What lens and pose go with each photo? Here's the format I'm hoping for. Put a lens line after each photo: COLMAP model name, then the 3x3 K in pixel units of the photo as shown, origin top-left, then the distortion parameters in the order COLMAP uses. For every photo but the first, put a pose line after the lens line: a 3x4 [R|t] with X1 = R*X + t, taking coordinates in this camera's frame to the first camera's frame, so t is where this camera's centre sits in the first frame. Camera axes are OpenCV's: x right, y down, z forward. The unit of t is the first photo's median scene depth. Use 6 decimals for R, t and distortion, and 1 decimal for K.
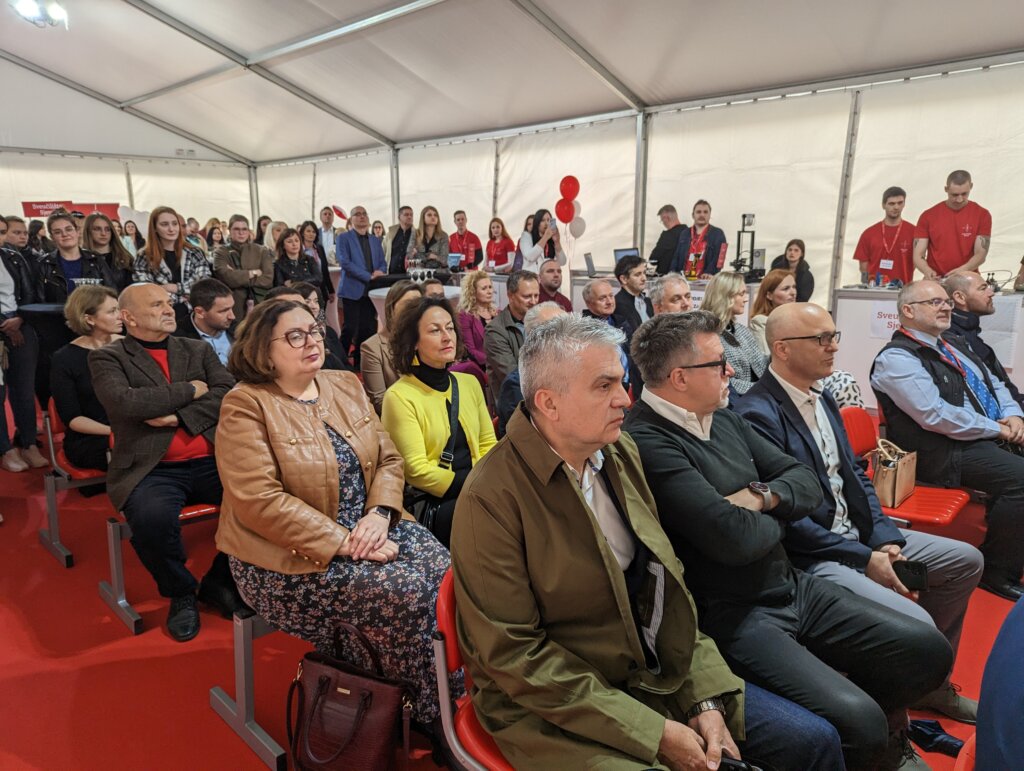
lens RADIAL K [[751.7, 0, 512.0], [0, 751.7, 385.5], [0, 0, 1]] dist [0.014402, 0.006935]
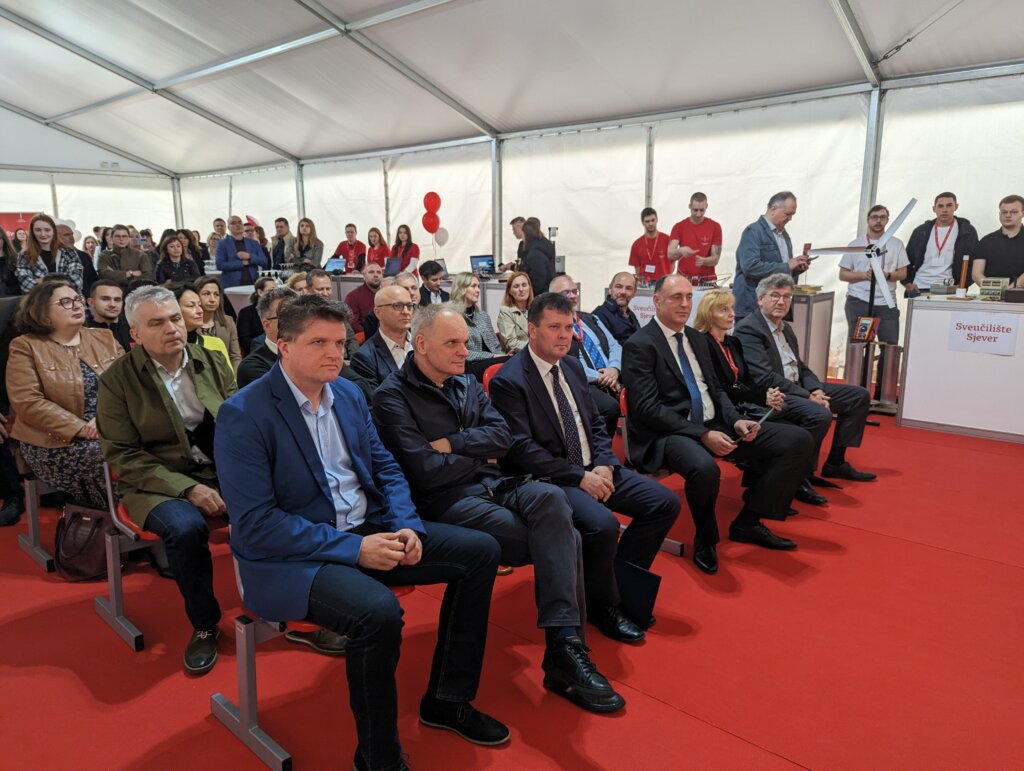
lens RADIAL K [[751.7, 0, 512.0], [0, 751.7, 385.5], [0, 0, 1]] dist [0.014402, 0.006935]
pose [[0.999123, -0.001399, 0.041842, 0.170756], [0.001873, 0.999935, -0.011282, 0.036100], [-0.041824, 0.011350, 0.999061, -0.179040]]
